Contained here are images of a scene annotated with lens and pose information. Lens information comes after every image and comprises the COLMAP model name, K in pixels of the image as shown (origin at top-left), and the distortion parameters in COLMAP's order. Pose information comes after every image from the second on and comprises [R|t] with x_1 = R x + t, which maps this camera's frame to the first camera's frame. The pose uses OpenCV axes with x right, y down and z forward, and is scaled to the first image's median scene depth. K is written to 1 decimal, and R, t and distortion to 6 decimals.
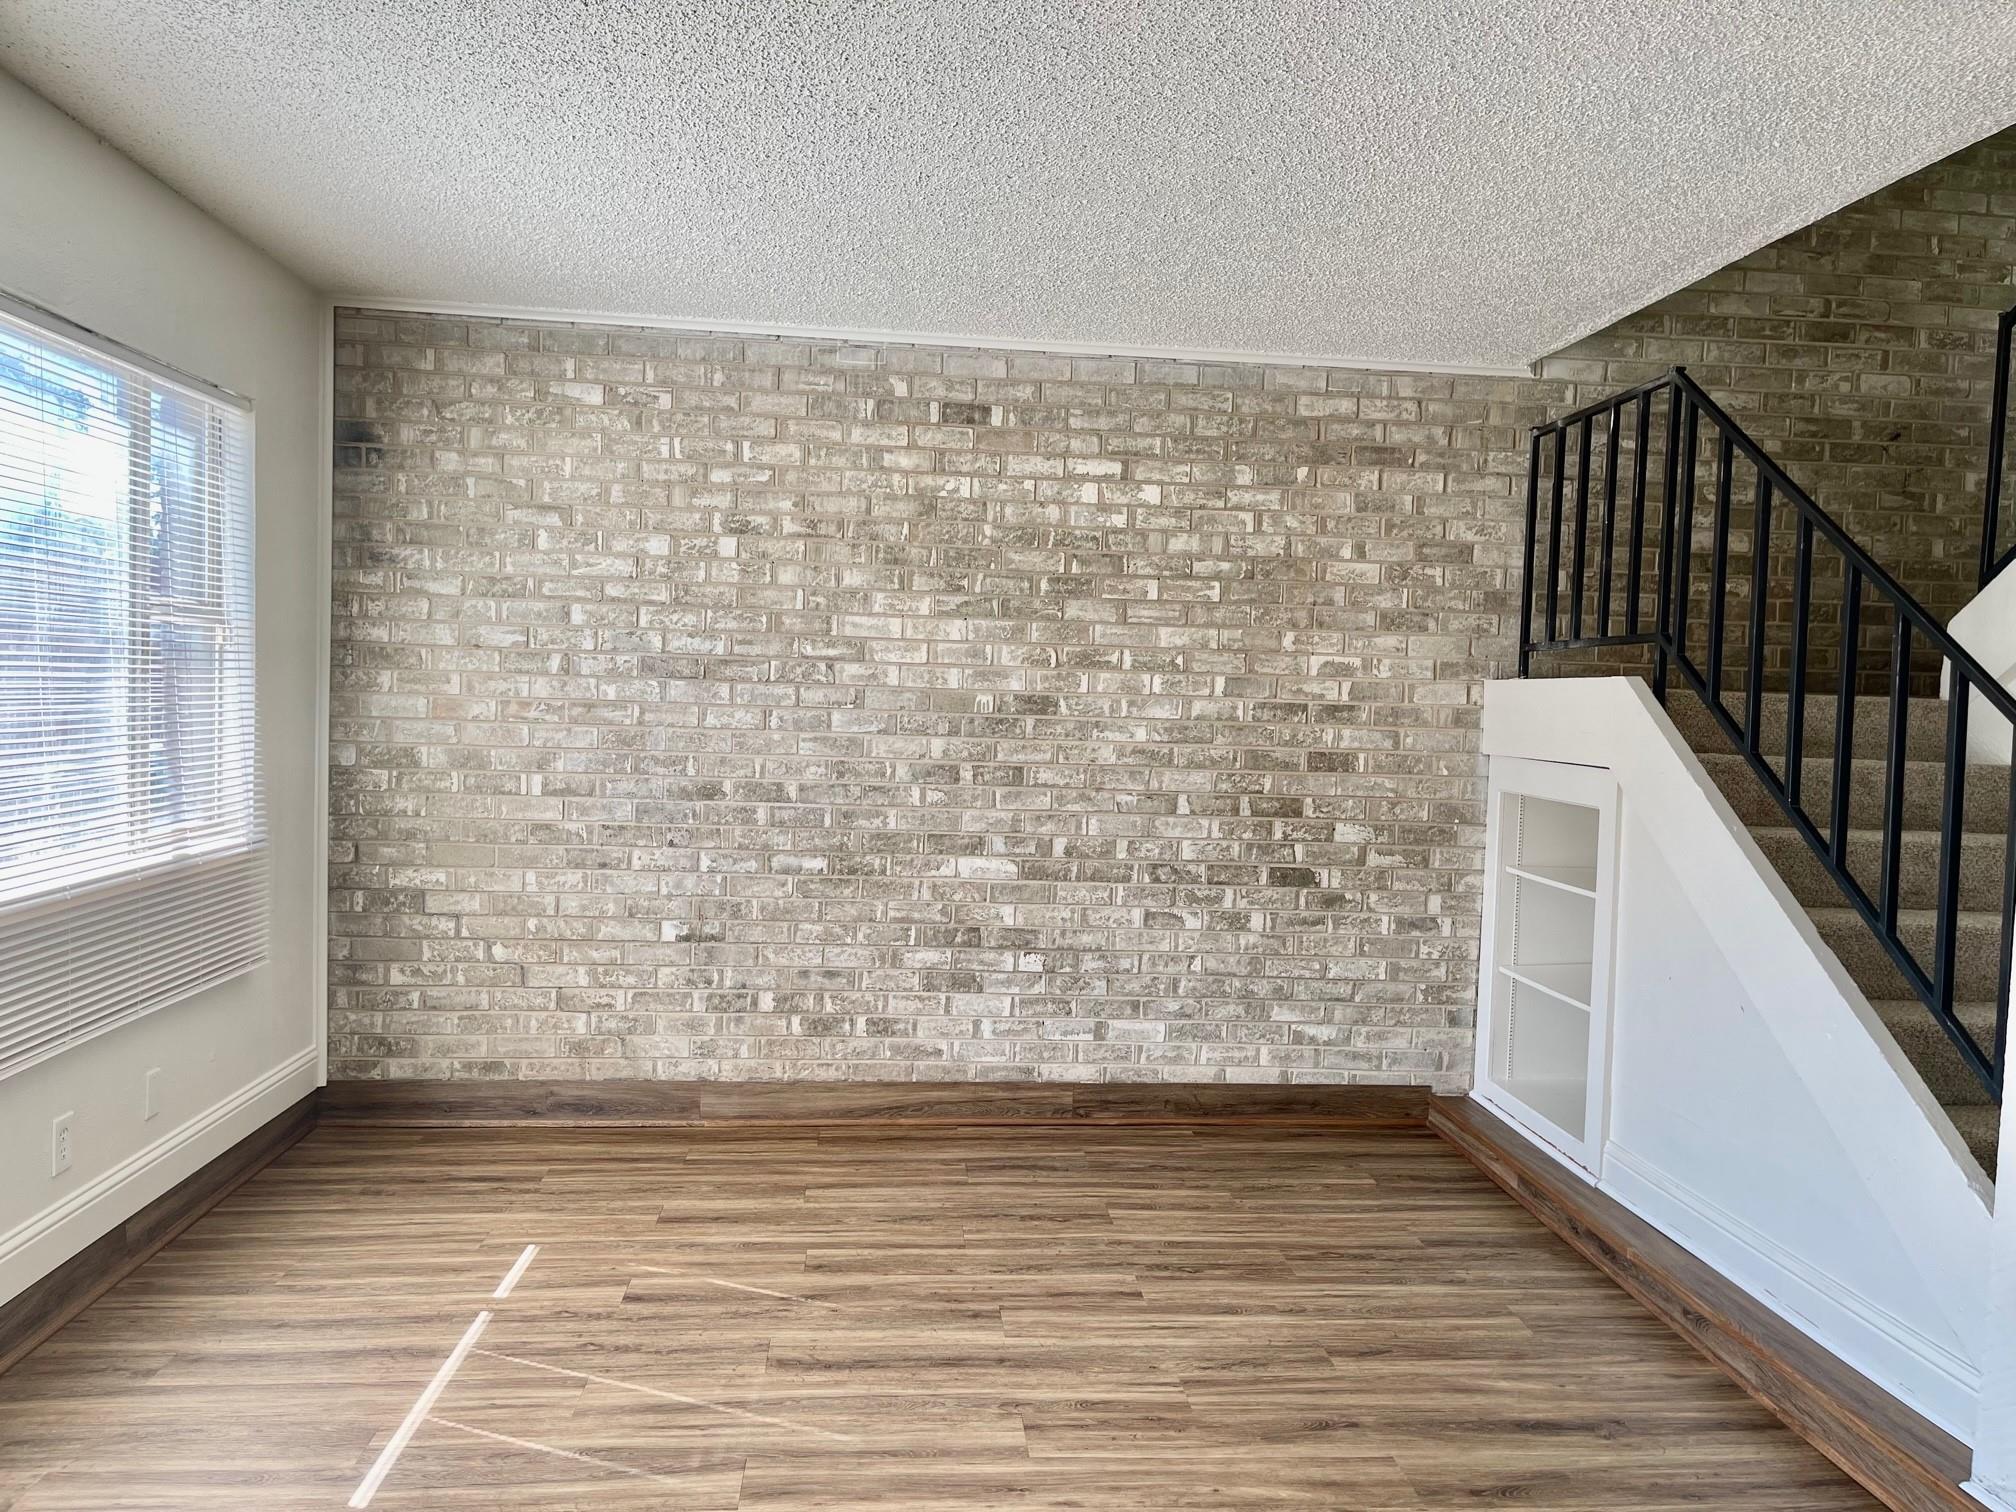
lens RADIAL K [[1525.4, 0, 1000.9], [0, 1525.4, 762.3], [0, 0, 1]] dist [0.044041, -0.050686]
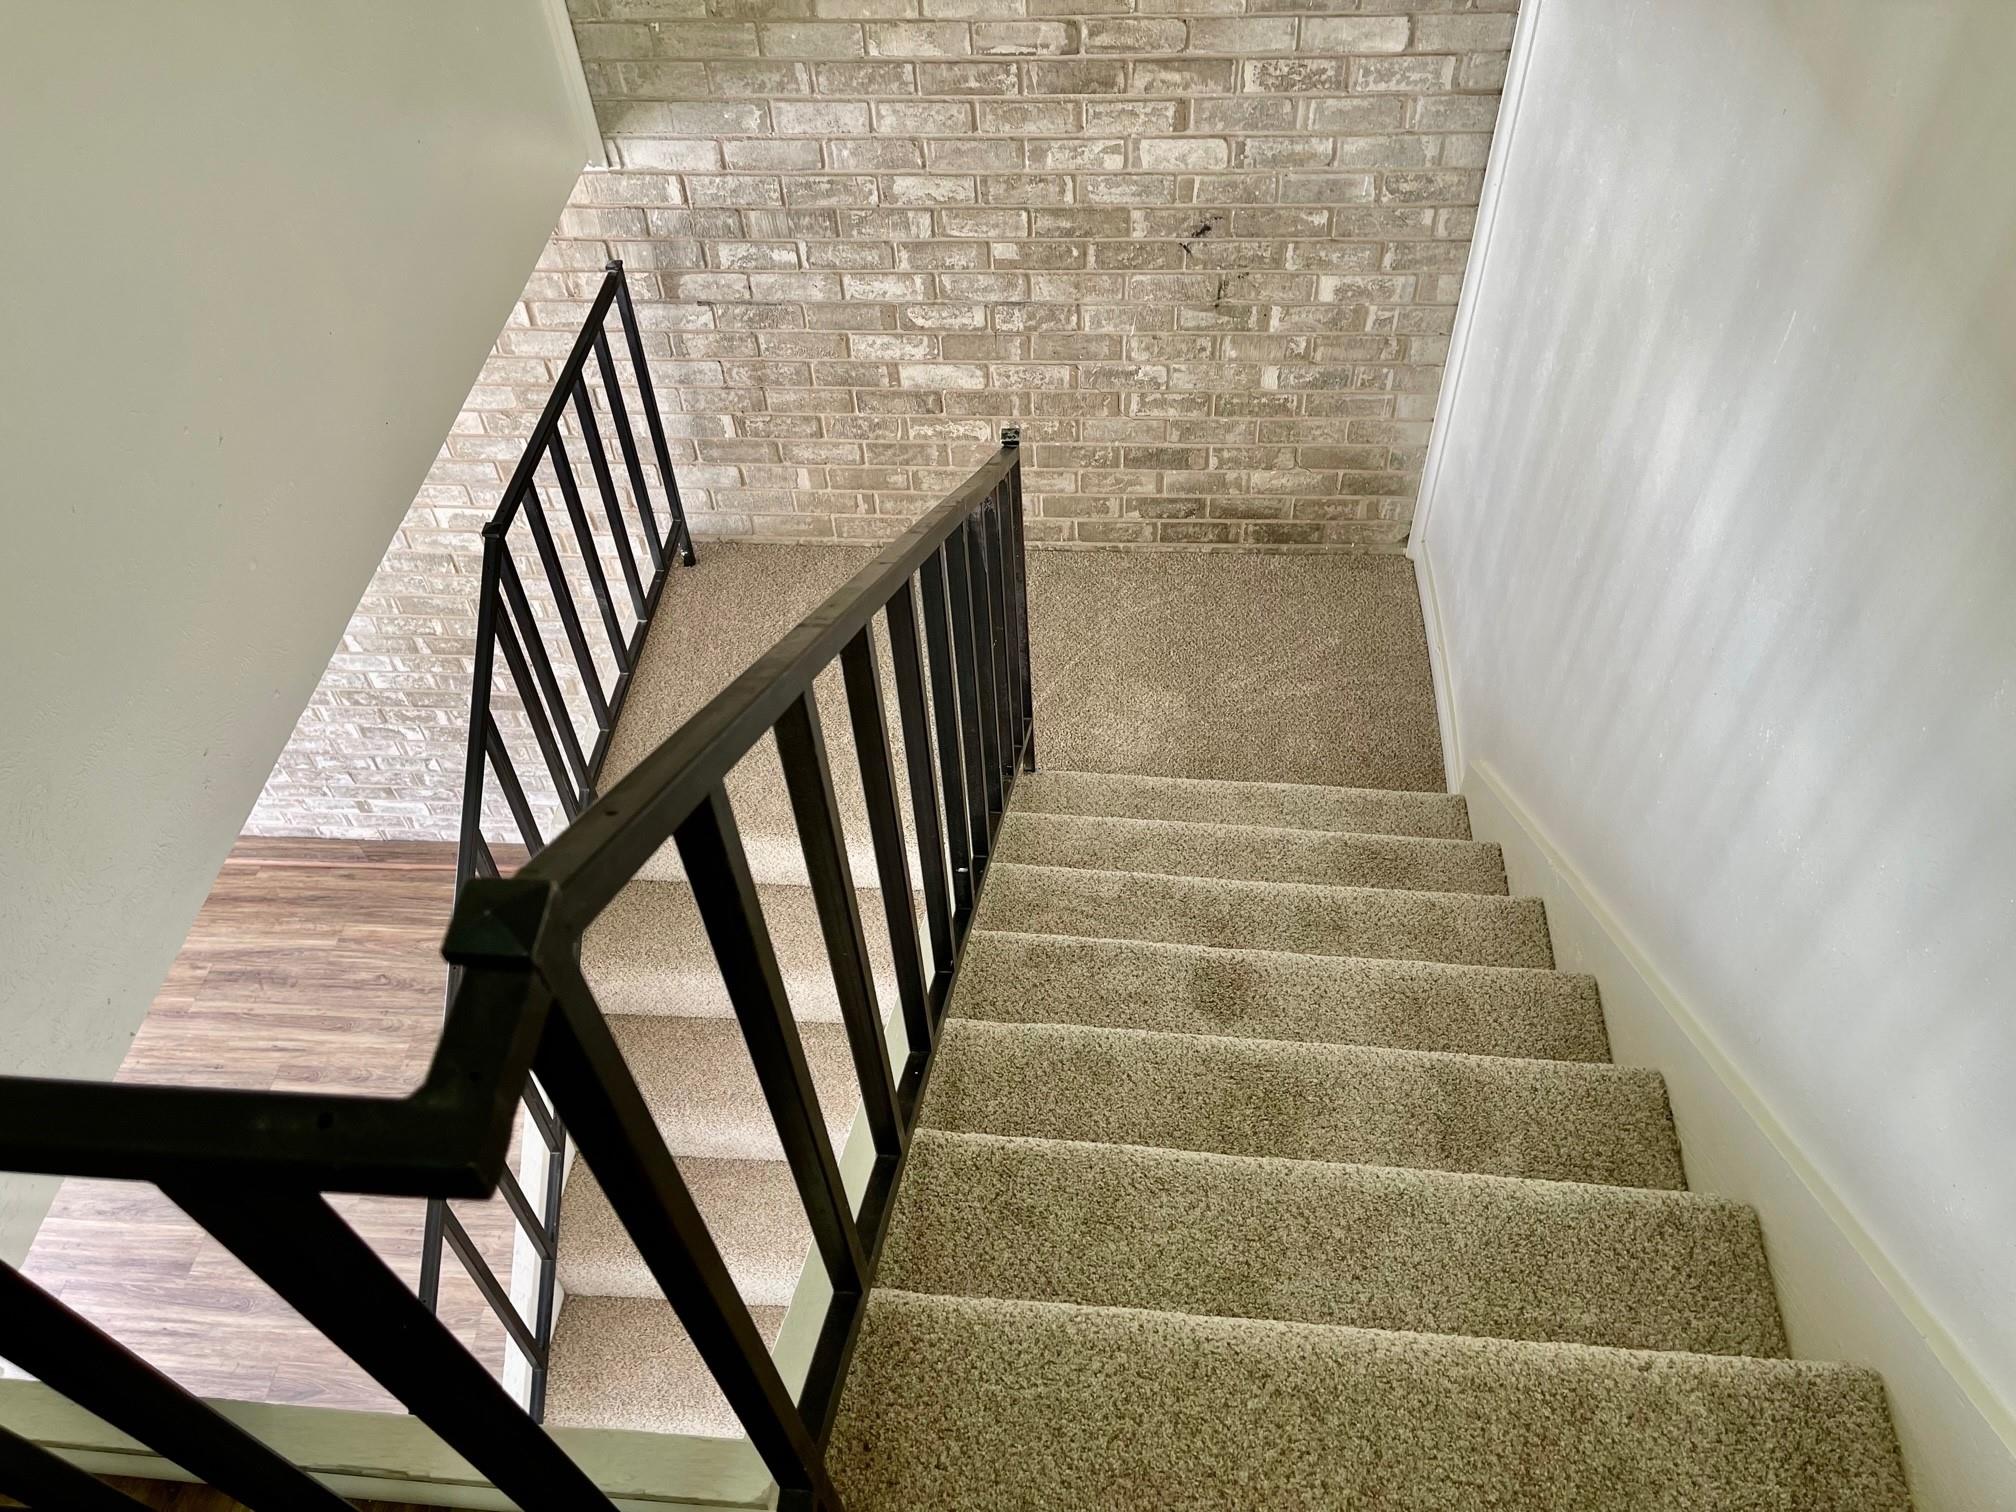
lens RADIAL K [[1525.4, 0, 997.9], [0, 1525.4, 744.5], [0, 0, 1]] dist [0.044041, -0.050686]
pose [[0.984424, 0.065221, -0.163264, 0.620214], [0.071381, 0.700379, 0.710193, -0.520726], [0.160666, -0.710785, 0.684815, 0.410221]]
